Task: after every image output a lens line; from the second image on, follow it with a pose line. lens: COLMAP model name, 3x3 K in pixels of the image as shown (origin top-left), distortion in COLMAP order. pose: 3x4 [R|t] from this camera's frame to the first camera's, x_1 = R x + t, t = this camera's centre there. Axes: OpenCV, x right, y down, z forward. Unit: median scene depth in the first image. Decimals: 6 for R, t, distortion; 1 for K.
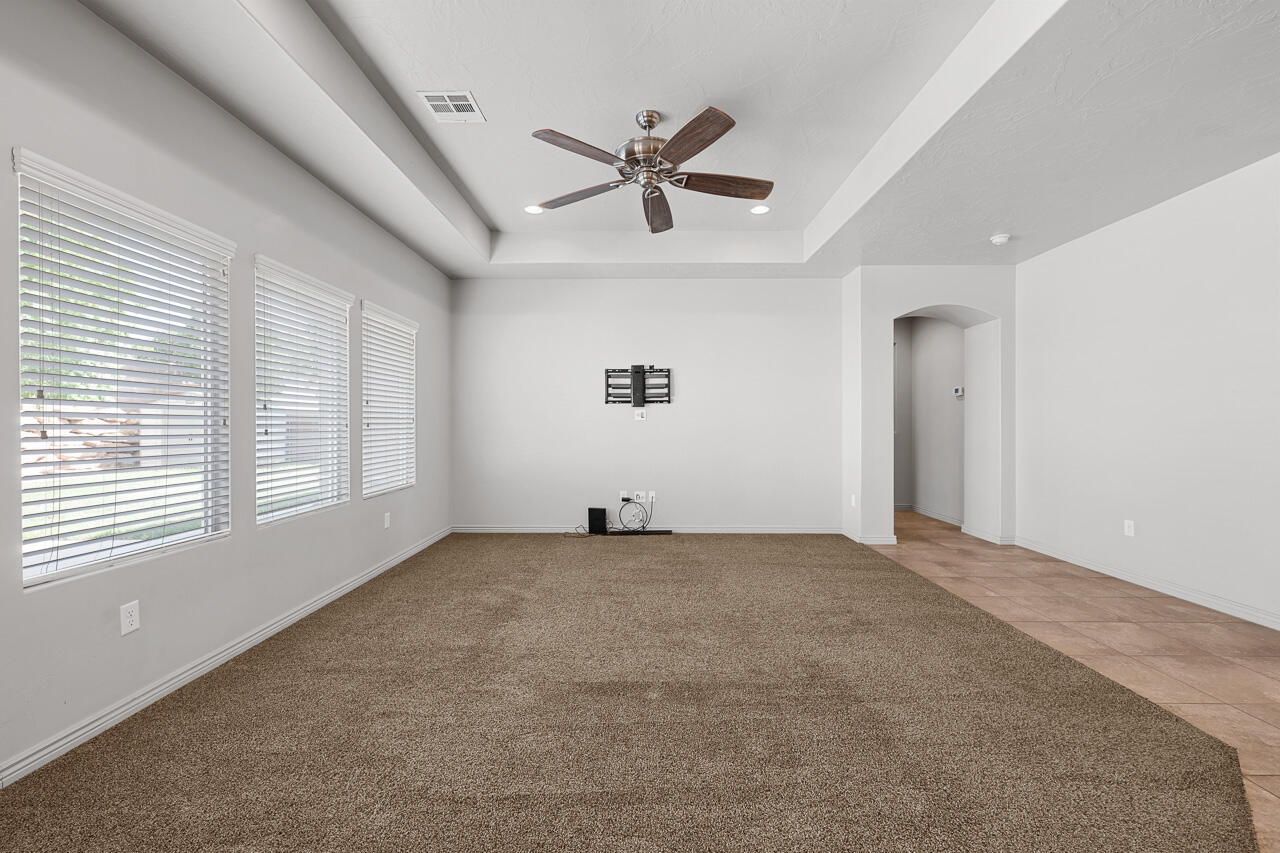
lens RADIAL K [[519.9, 0, 644.8], [0, 519.9, 424.4], [0, 0, 1]] dist [-0.001633, -0.000191]
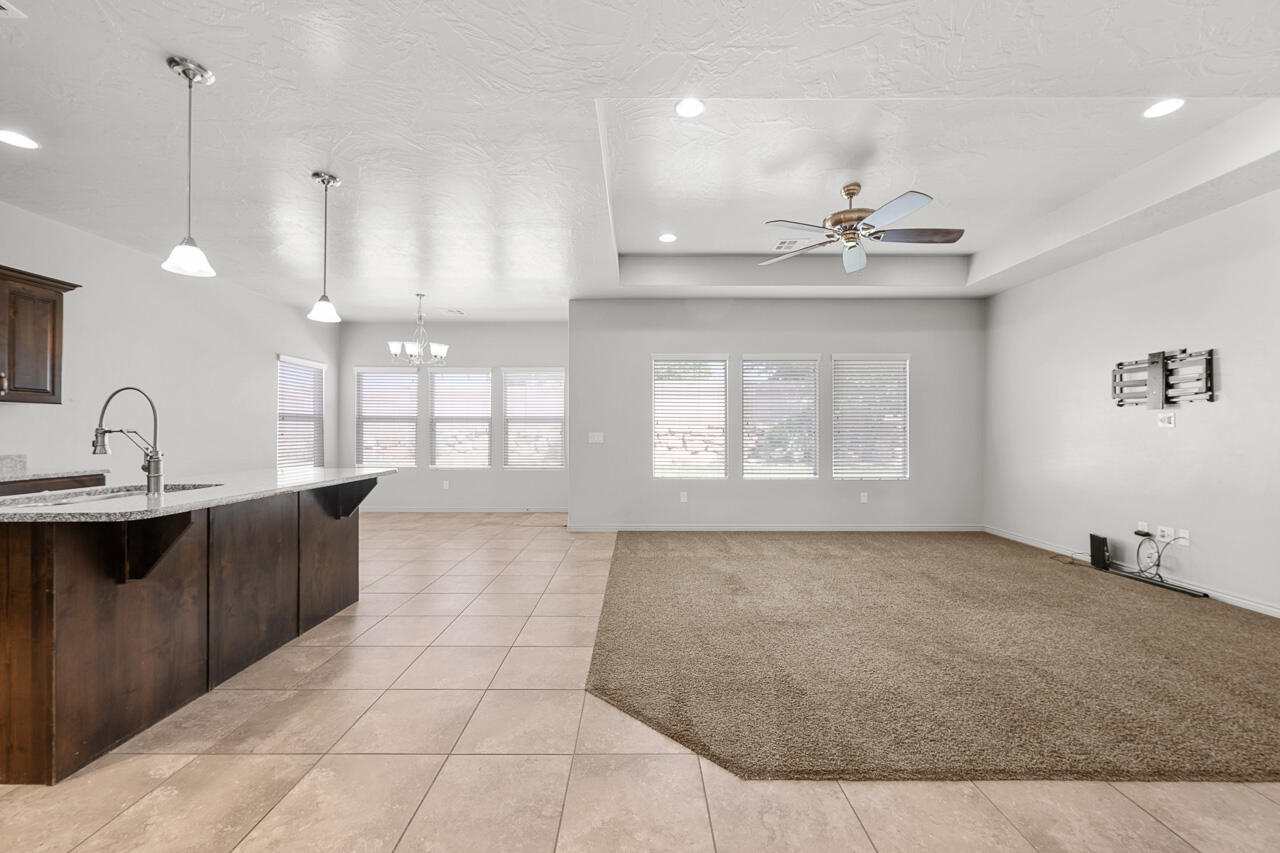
lens RADIAL K [[506.1, 0, 636.3], [0, 506.1, 427.2], [0, 0, 1]] dist [-0.001323, -0.000172]
pose [[0.000465, -0.005932, -0.999982, 0.704489], [-0.002677, 0.999979, -0.005933, -0.002638], [0.999996, 0.002680, 0.000449, 0.274321]]
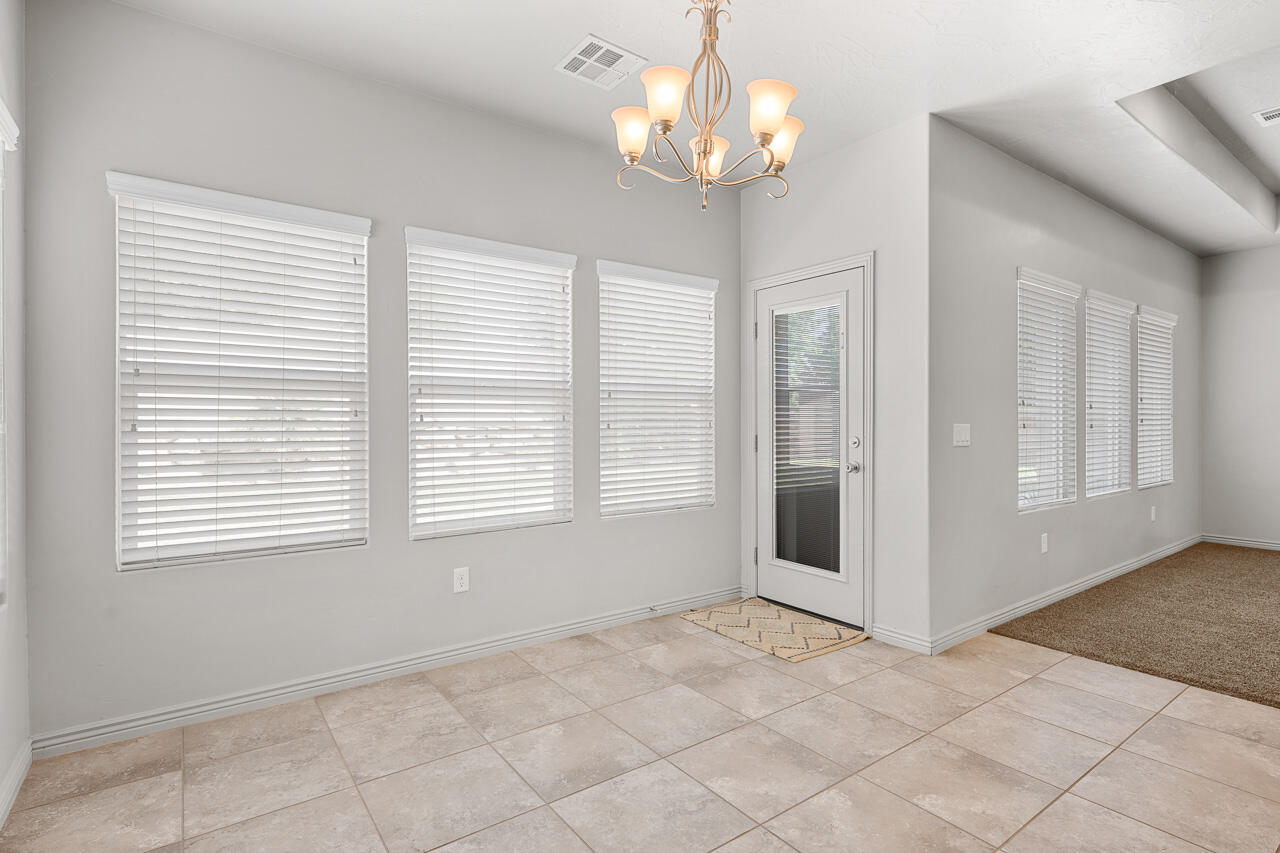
lens RADIAL K [[624.6, 0, 640.0], [0, 624.6, 426.5], [0, 0, 1]] dist [-0.002200, -0.000706]
pose [[0.588495, 0.005659, -0.808481, -0.073535], [0.001134, 0.999969, 0.007825, 0.000716], [0.808500, -0.005522, 0.588470, -0.423521]]
